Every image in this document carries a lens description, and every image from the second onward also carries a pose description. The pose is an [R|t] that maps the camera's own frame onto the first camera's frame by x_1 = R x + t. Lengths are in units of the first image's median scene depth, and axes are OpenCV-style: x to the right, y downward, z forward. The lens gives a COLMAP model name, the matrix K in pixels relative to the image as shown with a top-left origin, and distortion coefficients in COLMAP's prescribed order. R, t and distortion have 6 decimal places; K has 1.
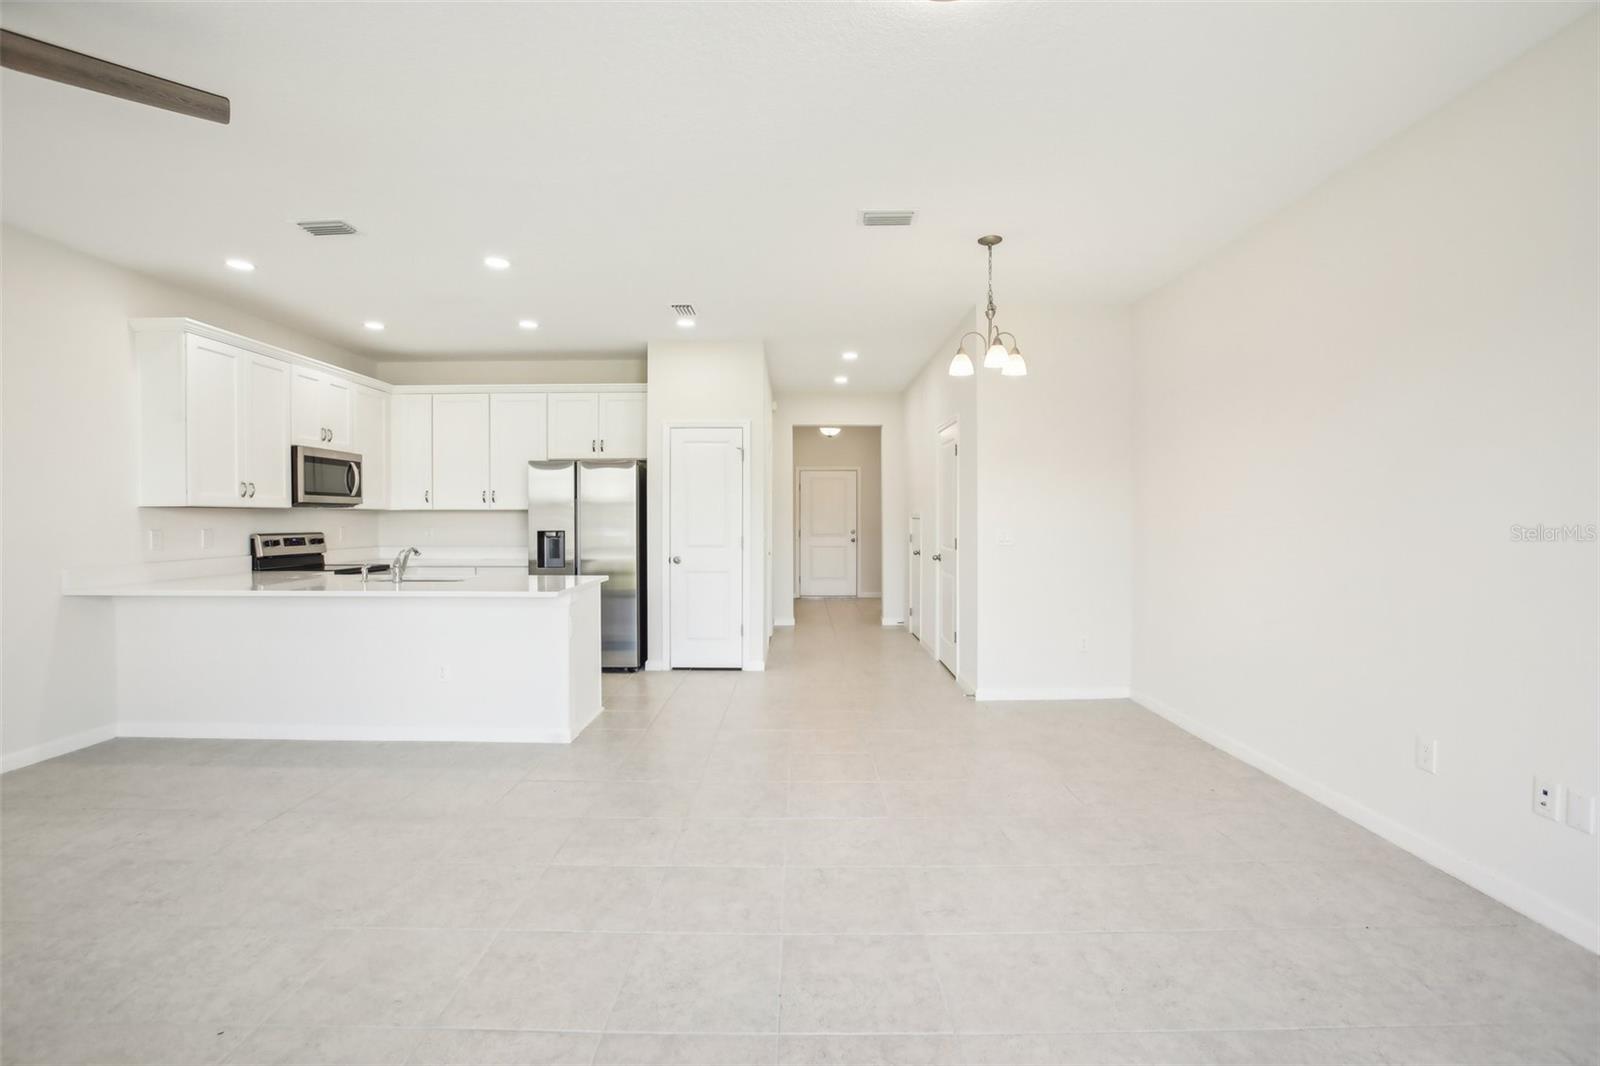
lens RADIAL K [[723.7, 0, 785.8], [0, 723.7, 524.5], [0, 0, 1]] dist [-0.052734, 0.018332]
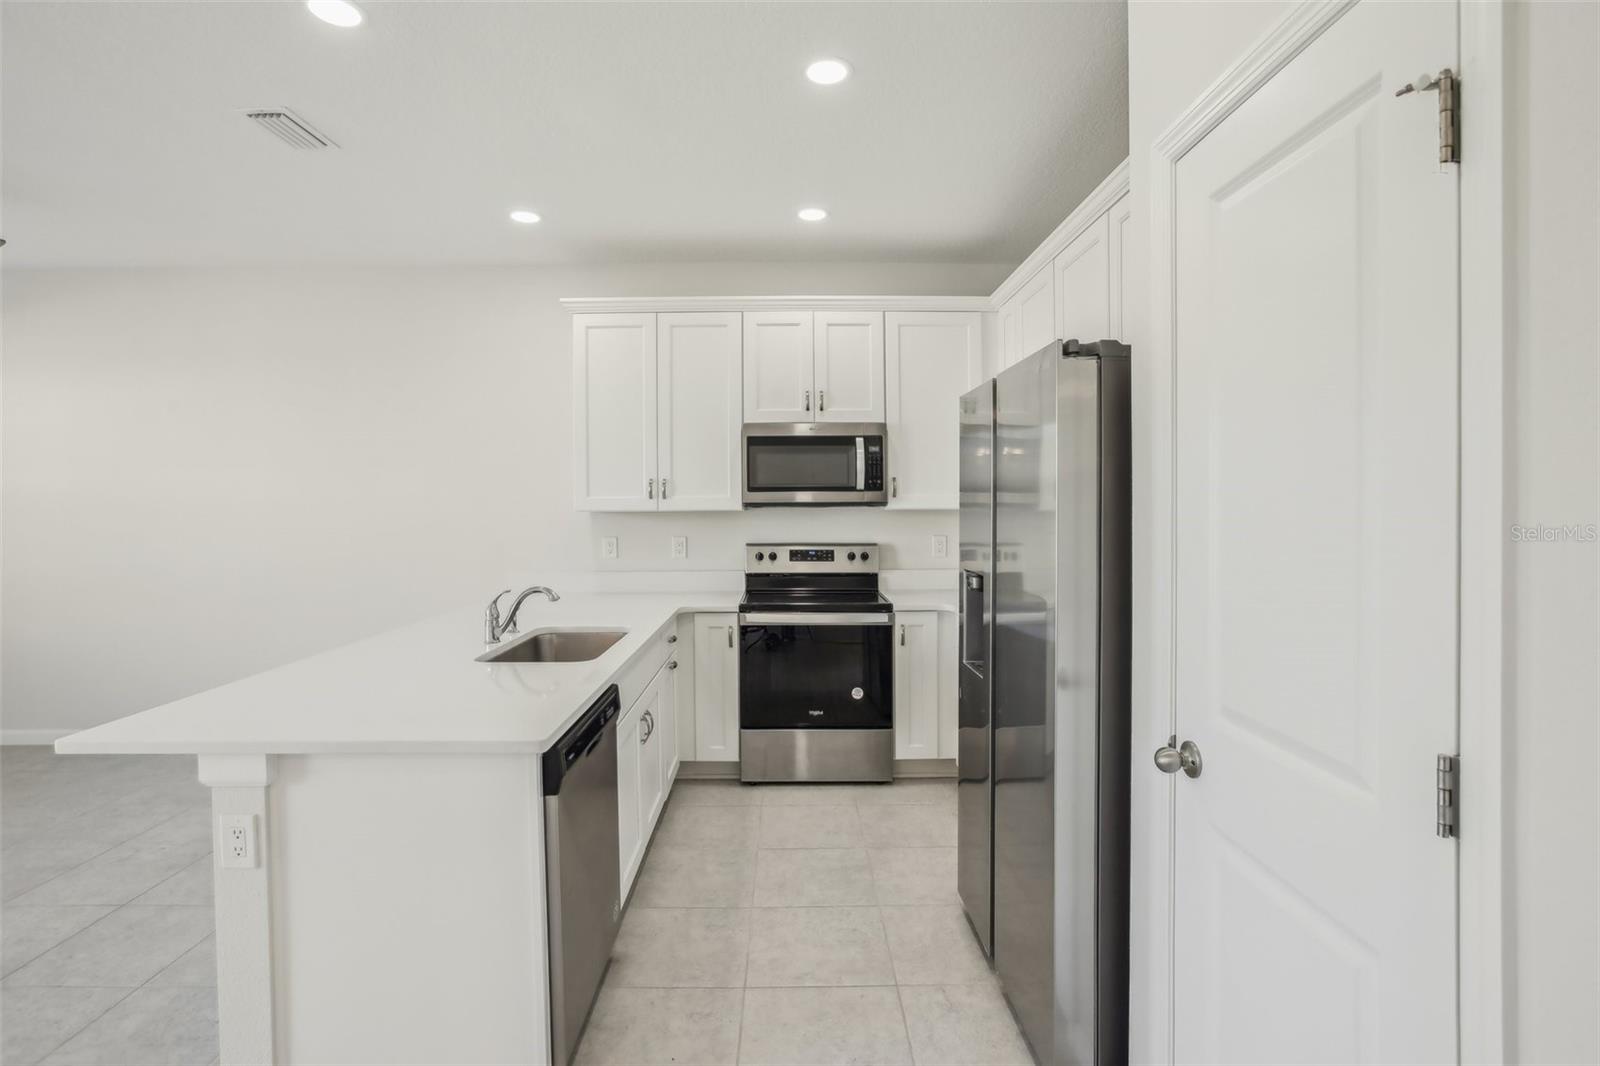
lens RADIAL K [[751.4, 0, 800.0], [0, 751.4, 533.0], [0, 0, 1]] dist [-0.065866, 0.027094]
pose [[0.019750, 0.039889, -0.999009, 0.070527], [-0.005512, 0.999193, 0.039788, -0.028533], [0.999790, 0.004720, 0.019954, 0.945120]]
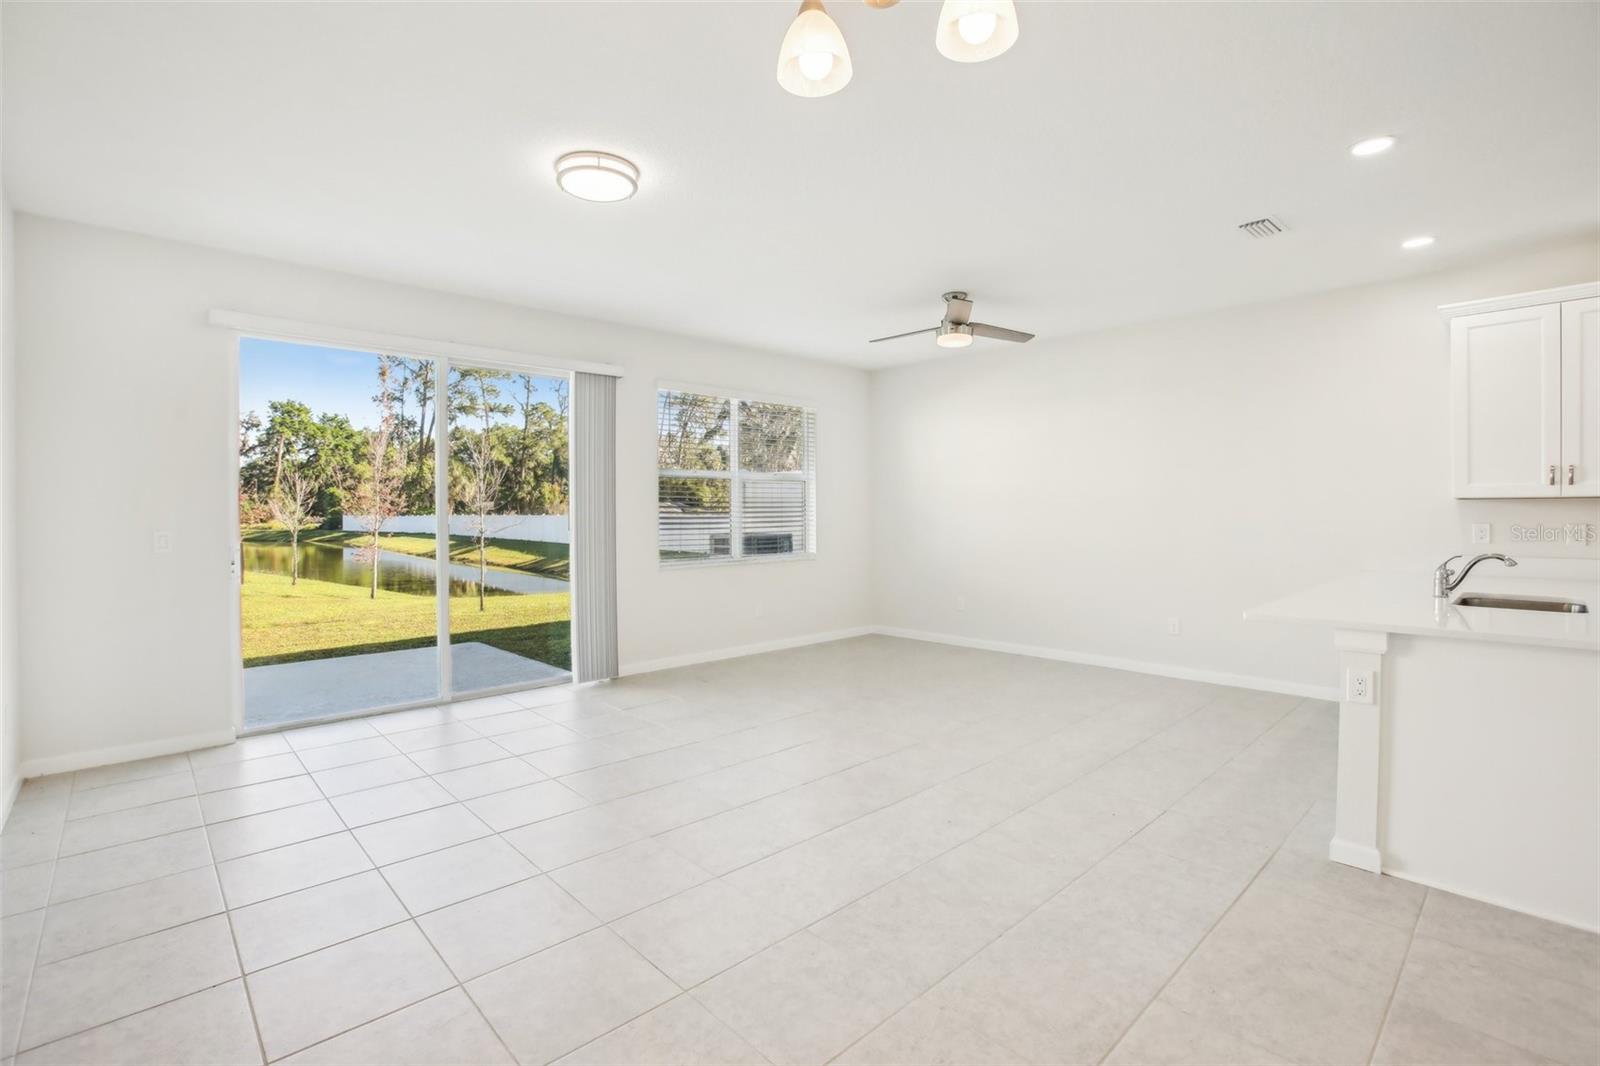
lens RADIAL K [[719.0, 0, 795.7], [0, 719.0, 526.9], [0, 0, 1]] dist [-0.041469, 0.010008]
pose [[-0.728921, 0.014843, -0.684437, 0.348679], [-0.002235, 0.999708, 0.024061, -0.005989], [0.684594, 0.019069, -0.728675, 0.809008]]
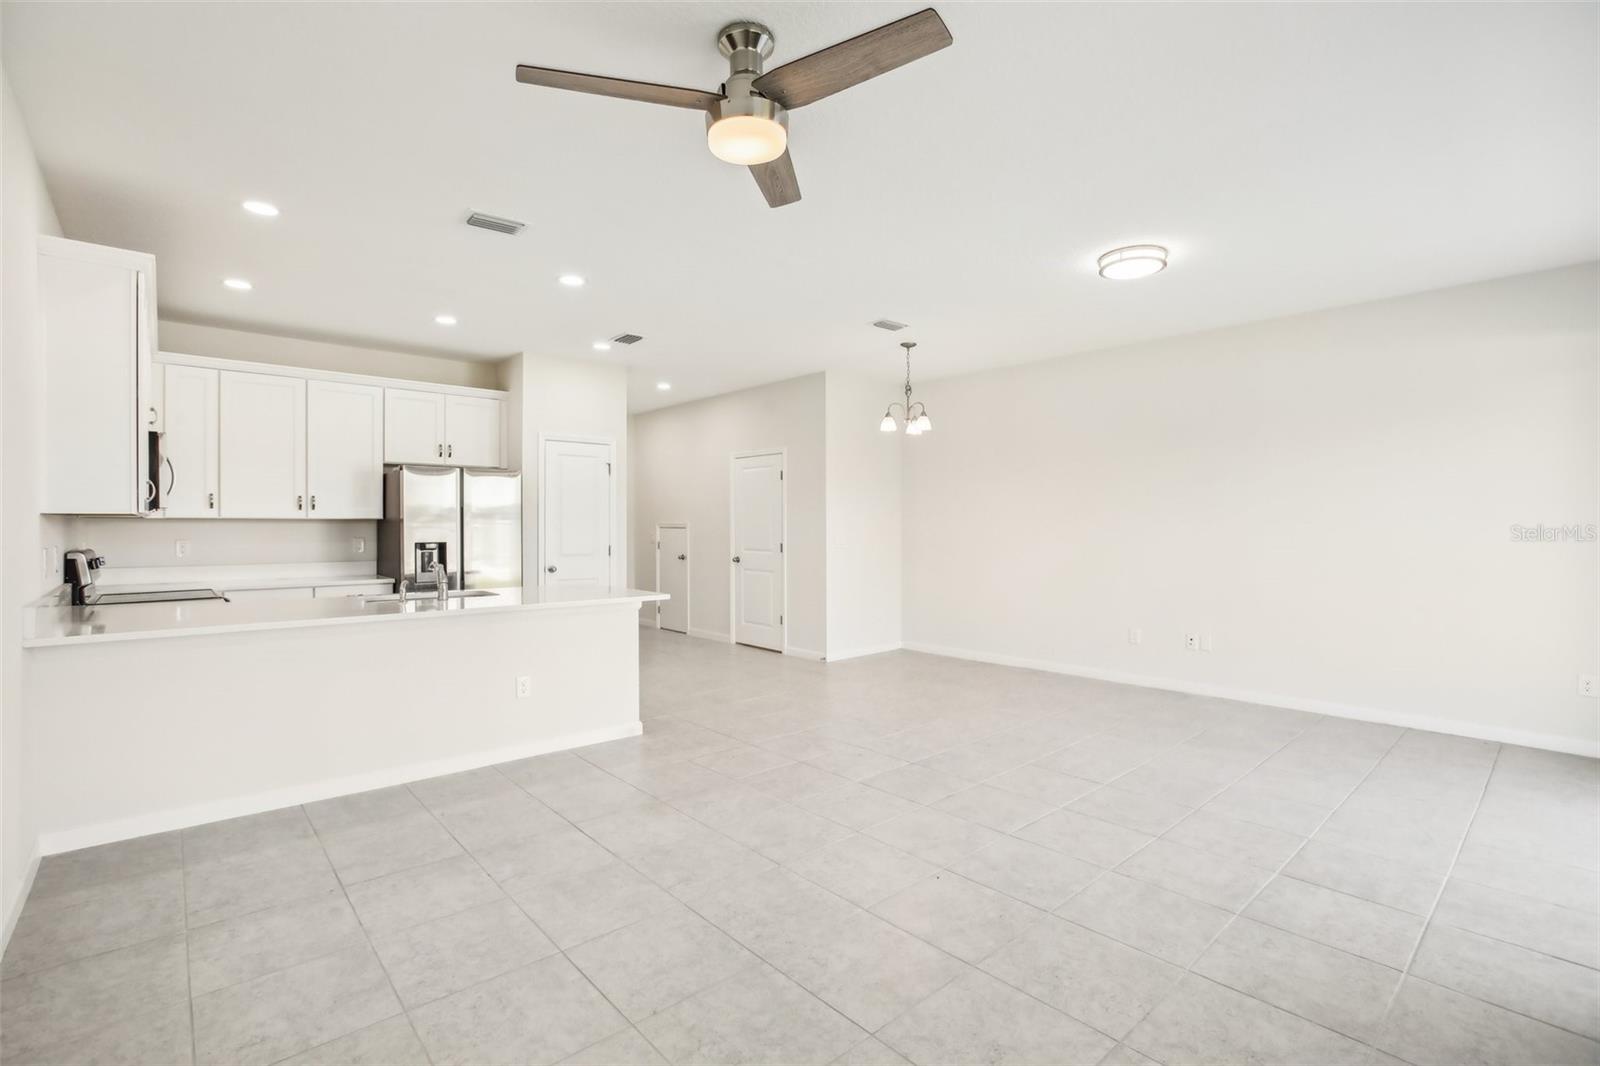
lens RADIAL K [[723.7, 0, 785.8], [0, 723.7, 524.5], [0, 0, 1]] dist [-0.052734, 0.018332]
pose [[0.754277, 0.000489, 0.656556, -0.608872], [0.006958, 0.999938, -0.008739, -0.003063], [-0.656520, 0.011160, 0.754226, 0.017121]]
